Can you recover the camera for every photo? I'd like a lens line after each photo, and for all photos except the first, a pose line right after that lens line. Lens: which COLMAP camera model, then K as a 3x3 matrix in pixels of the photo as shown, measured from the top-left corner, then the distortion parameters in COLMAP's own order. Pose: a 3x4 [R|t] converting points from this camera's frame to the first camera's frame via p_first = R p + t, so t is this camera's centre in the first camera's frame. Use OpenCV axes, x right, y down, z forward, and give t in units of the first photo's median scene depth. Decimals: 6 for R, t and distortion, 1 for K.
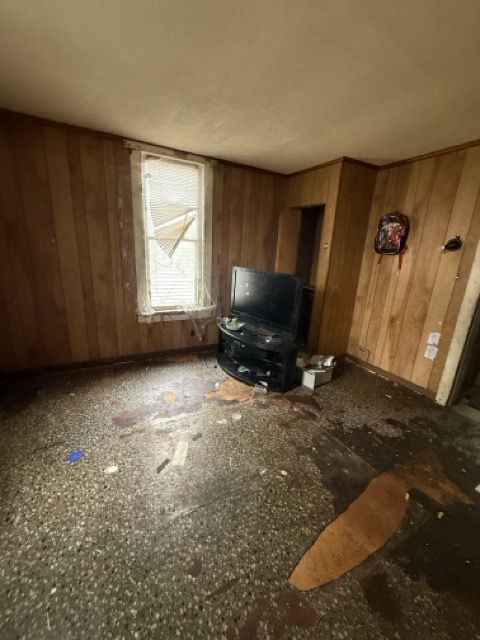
lens RADIAL K [[254.3, 0, 240.0], [0, 254.3, 320.0], [0, 0, 1]] dist [-0.003021, -0.000423]
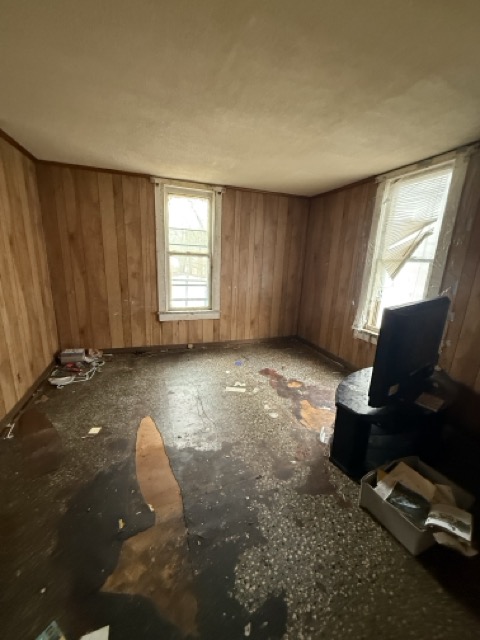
lens RADIAL K [[254.3, 0, 240.0], [0, 254.3, 320.0], [0, 0, 1]] dist [-0.003021, -0.000423]
pose [[-0.144504, 0.180723, -0.972861, 0.854419], [-0.306405, 0.926683, 0.217657, -0.163334], [0.940869, 0.329542, -0.078535, 0.699715]]
